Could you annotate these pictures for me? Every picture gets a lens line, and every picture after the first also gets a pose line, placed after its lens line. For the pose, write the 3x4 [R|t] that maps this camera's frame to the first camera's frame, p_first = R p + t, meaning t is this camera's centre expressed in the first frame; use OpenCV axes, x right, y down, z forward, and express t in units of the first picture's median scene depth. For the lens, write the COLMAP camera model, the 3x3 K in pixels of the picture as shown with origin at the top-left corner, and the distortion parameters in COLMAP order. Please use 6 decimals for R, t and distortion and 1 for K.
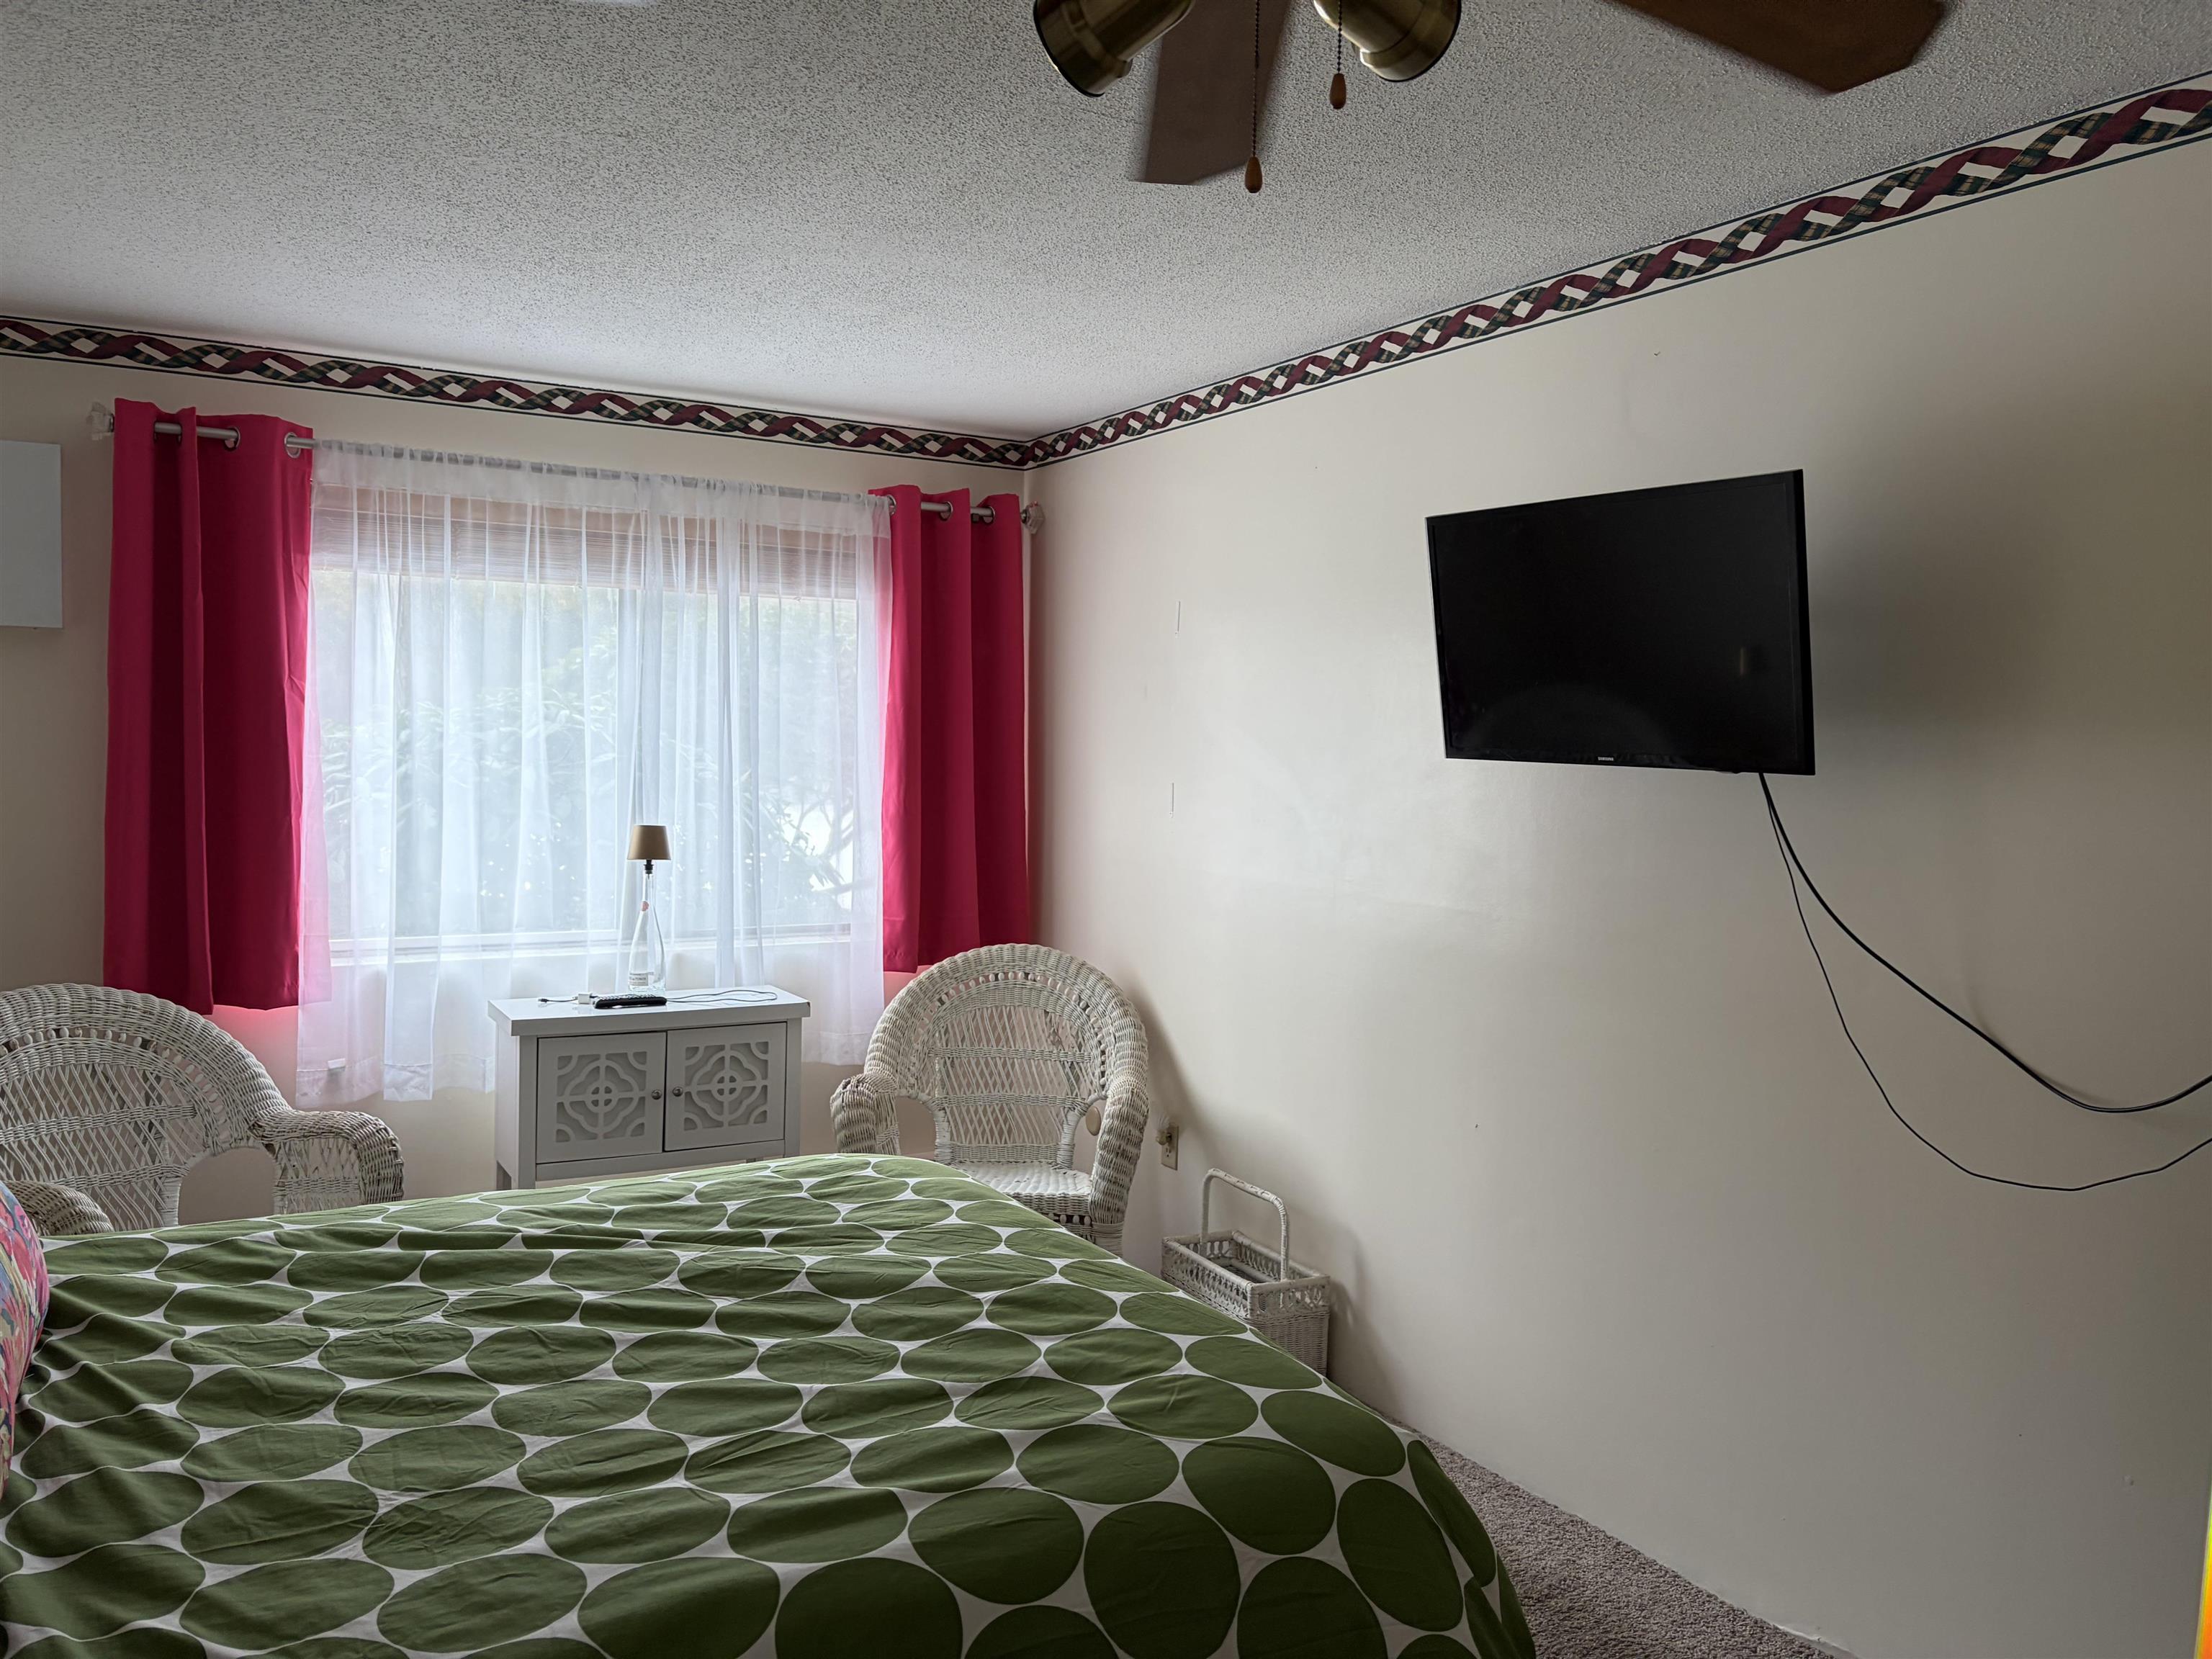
lens RADIAL K [[1665.3, 0, 1121.0], [0, 1665.3, 831.1], [0, 0, 1]] dist [0.041469, -0.058326]
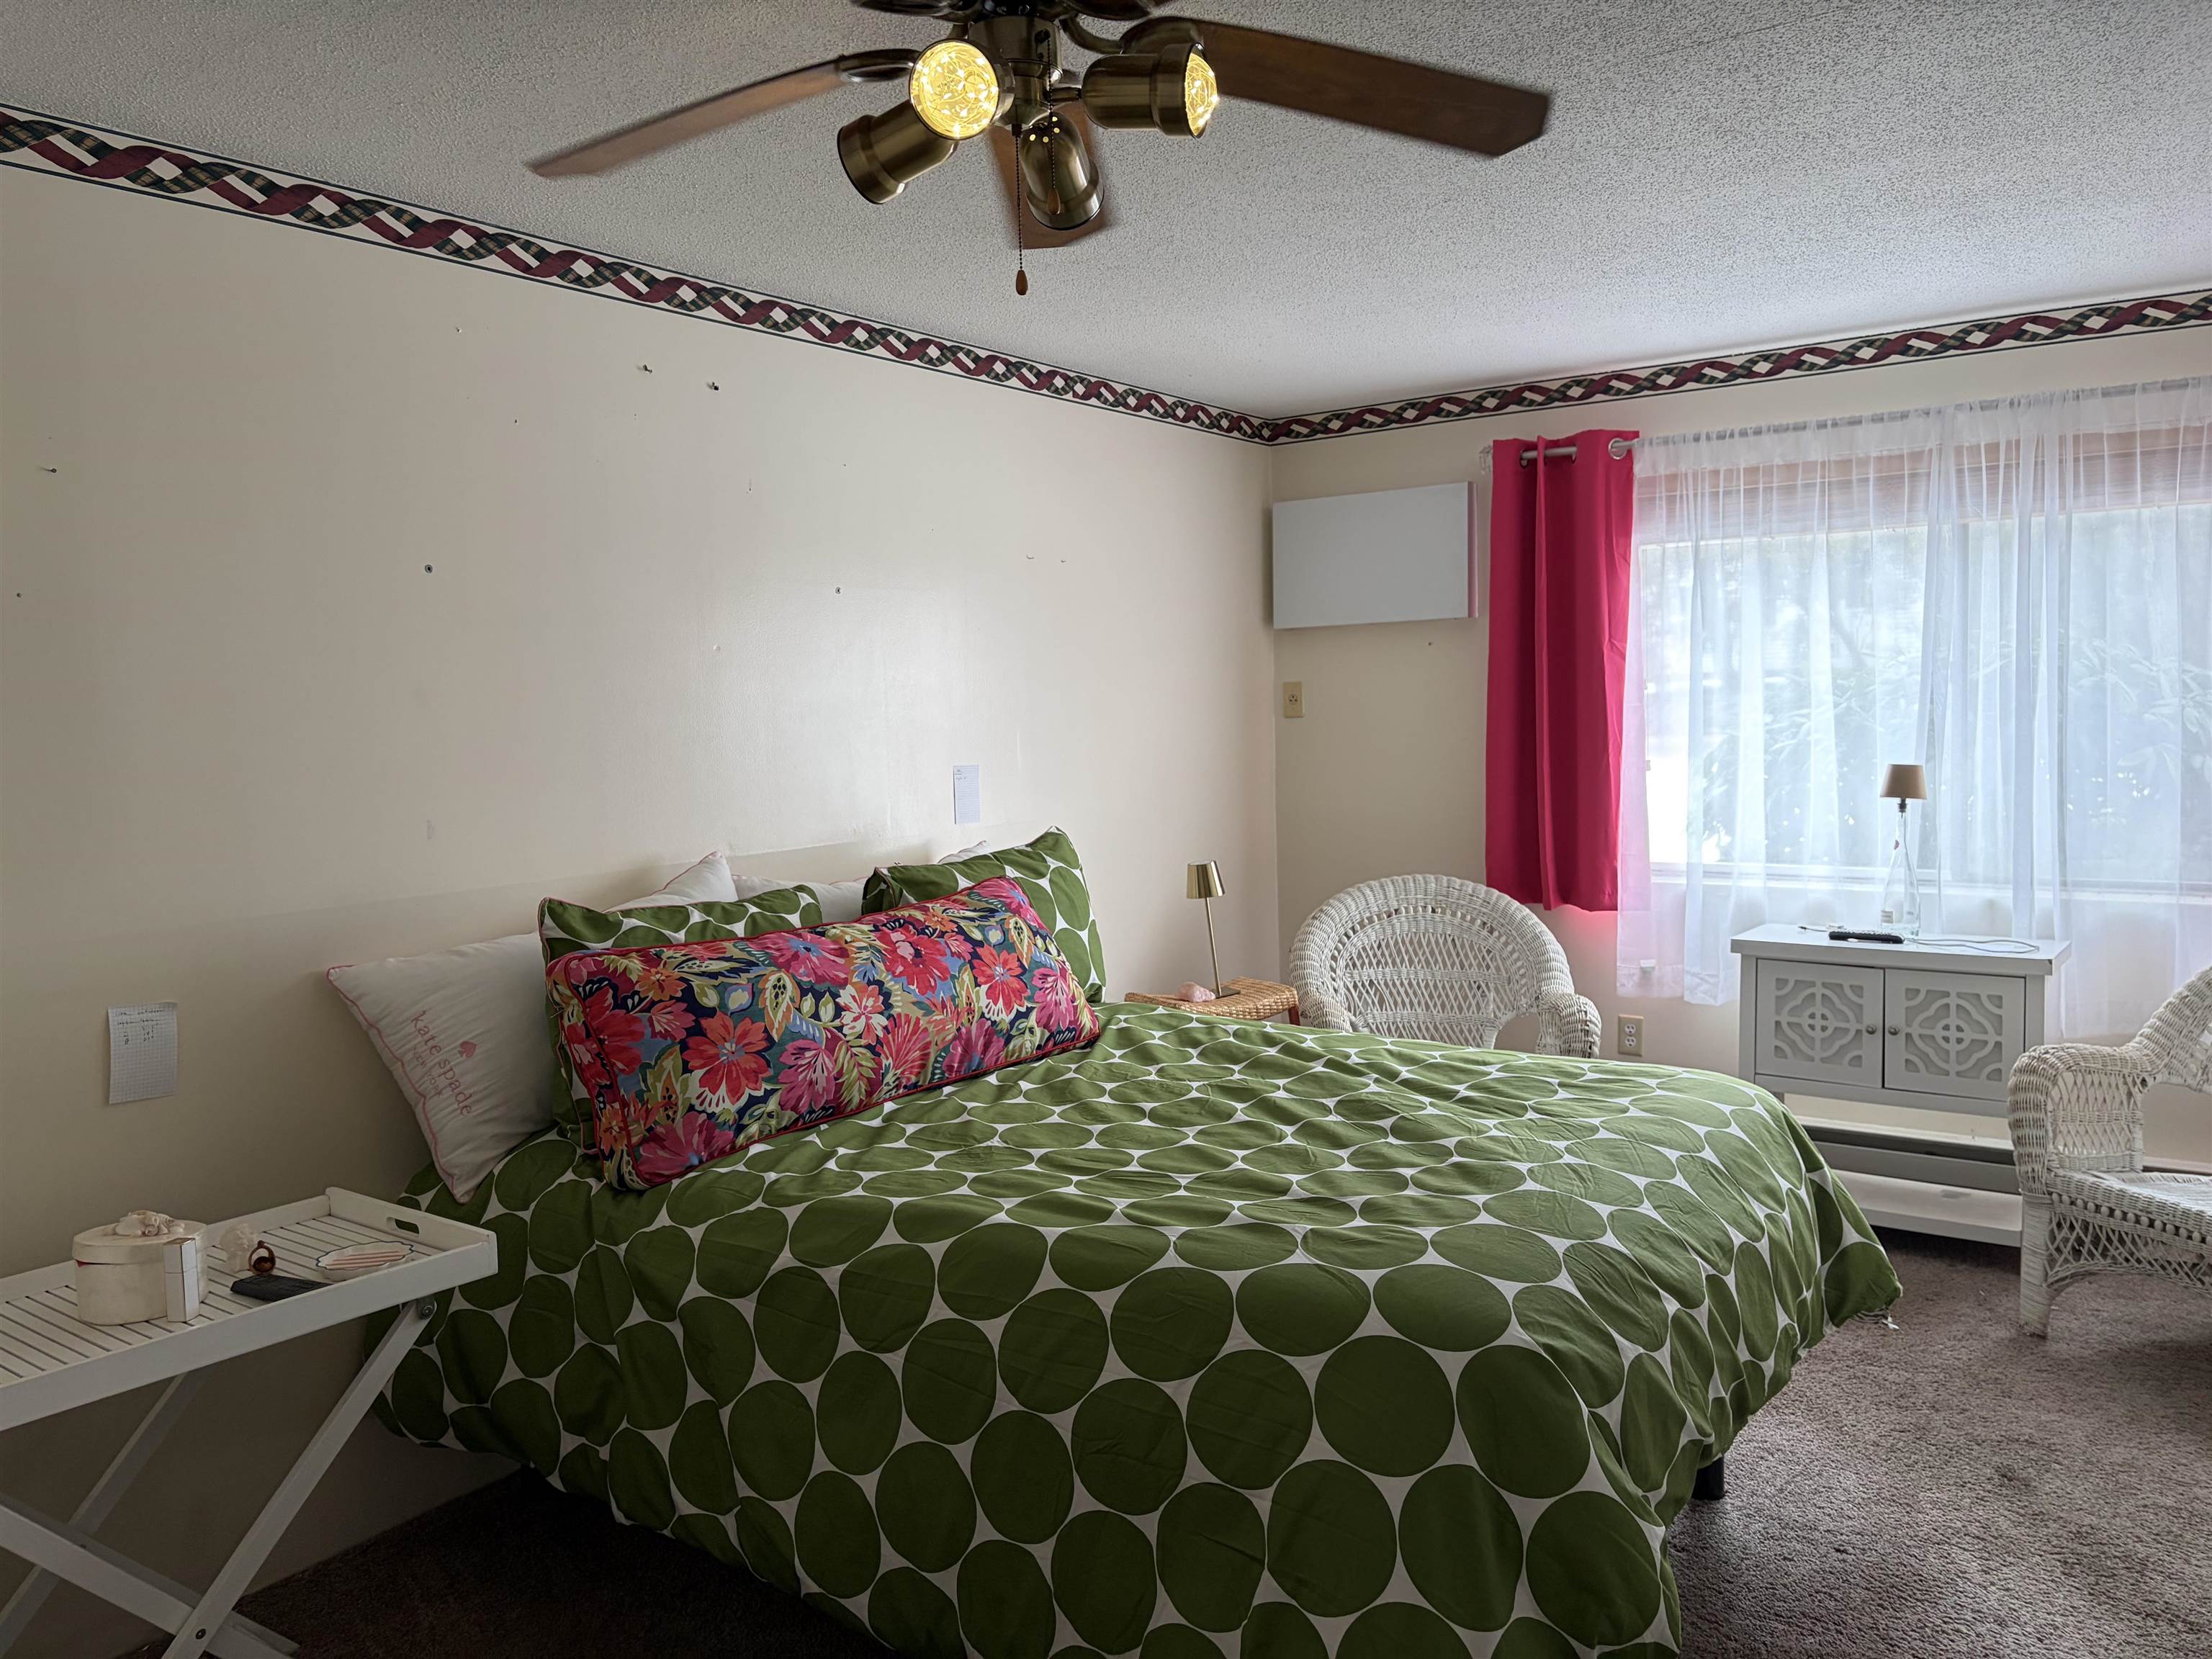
lens RADIAL K [[1665.3, 0, 1115.8], [0, 1665.3, 825.6], [0, 0, 1]] dist [0.041469, -0.058326]
pose [[0.413115, 0.035267, -0.909996, 0.452386], [-0.015236, 0.999378, 0.031814, 0.008974], [0.910551, 0.000722, 0.413395, 0.164864]]
